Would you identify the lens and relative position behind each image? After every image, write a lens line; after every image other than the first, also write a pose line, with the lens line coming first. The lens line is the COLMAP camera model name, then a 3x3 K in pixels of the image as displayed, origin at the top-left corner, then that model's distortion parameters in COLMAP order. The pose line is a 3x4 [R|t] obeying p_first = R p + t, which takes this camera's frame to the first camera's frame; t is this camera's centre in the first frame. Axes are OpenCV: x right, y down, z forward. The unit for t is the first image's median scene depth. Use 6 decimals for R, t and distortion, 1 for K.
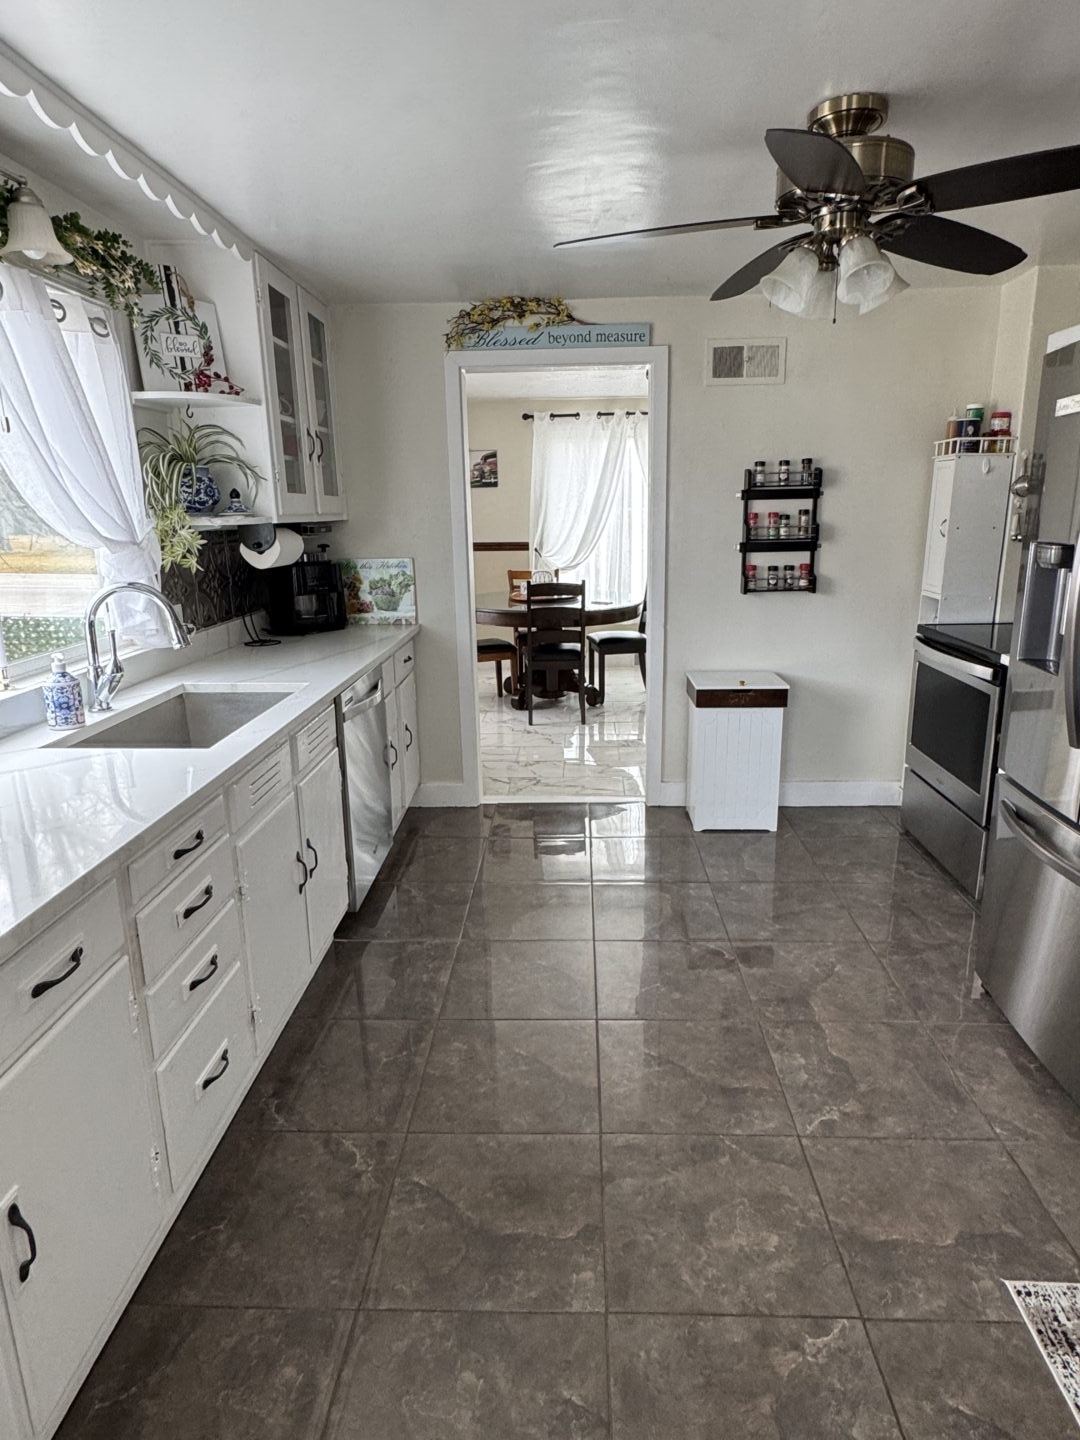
lens RADIAL K [[850.9, 0, 540.1], [0, 850.9, 723.4], [0, 0, 1]] dist [-0.004963, 0.000732]
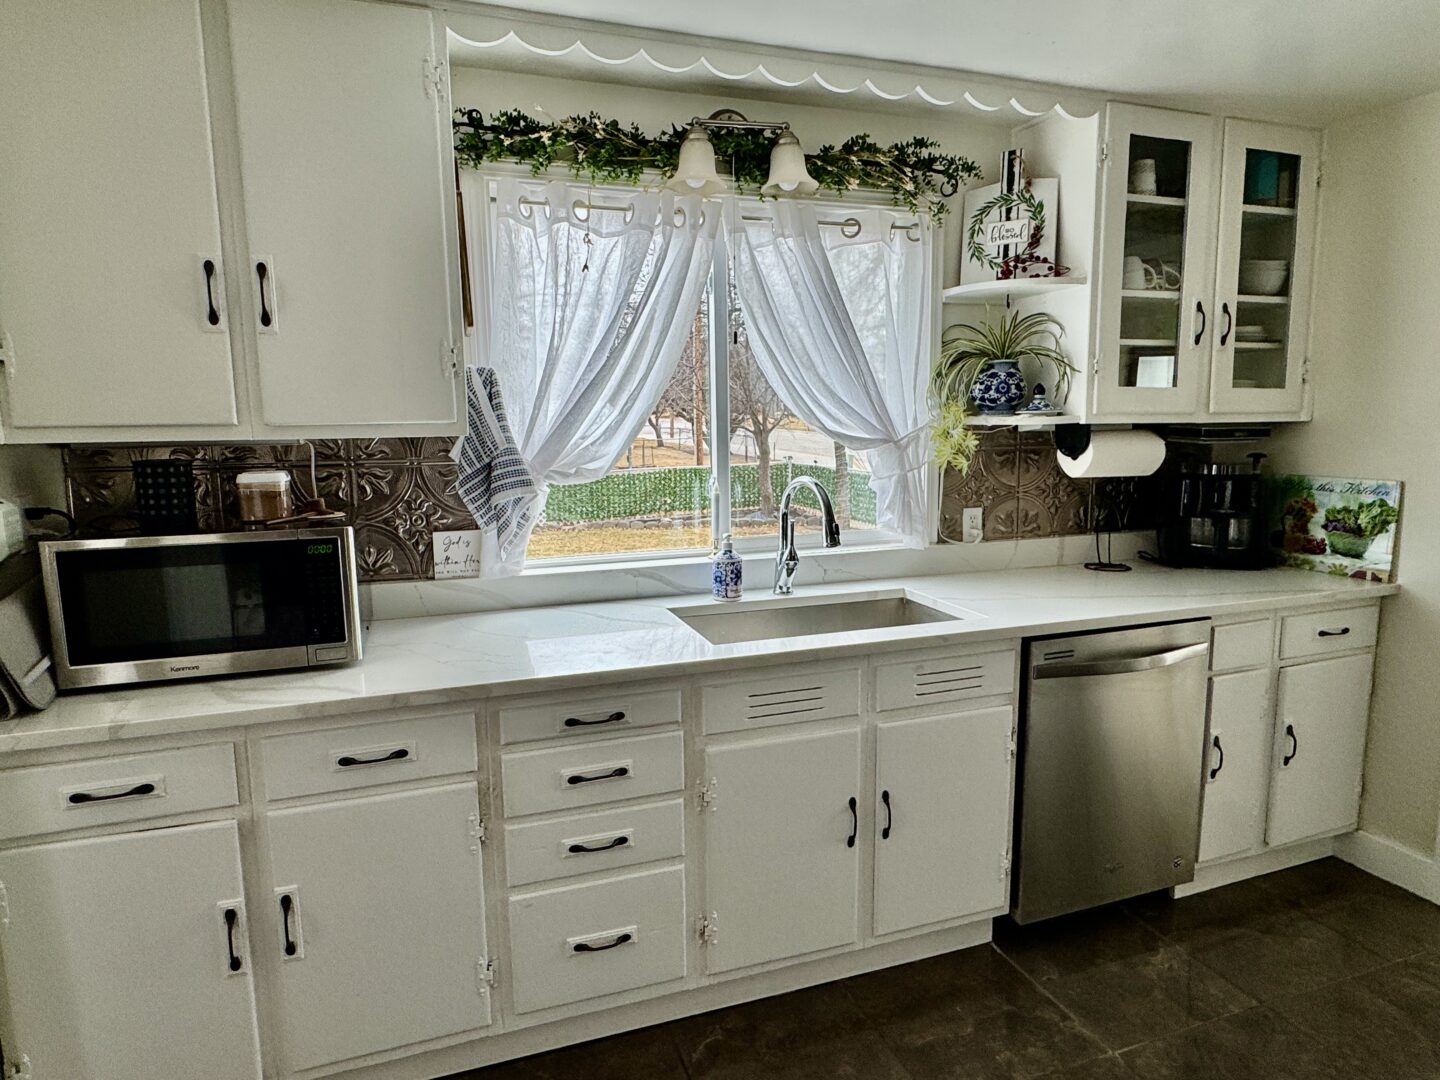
lens RADIAL K [[850.9, 0, 718.6], [0, 850.9, 543.4], [0, 0, 1]] dist [-0.004963, 0.000732]
pose [[0.363293, 0.142012, -0.920788, 0.352926], [-0.223691, 0.972701, 0.061763, -0.102197], [0.904423, 0.183534, 0.385143, 0.416942]]
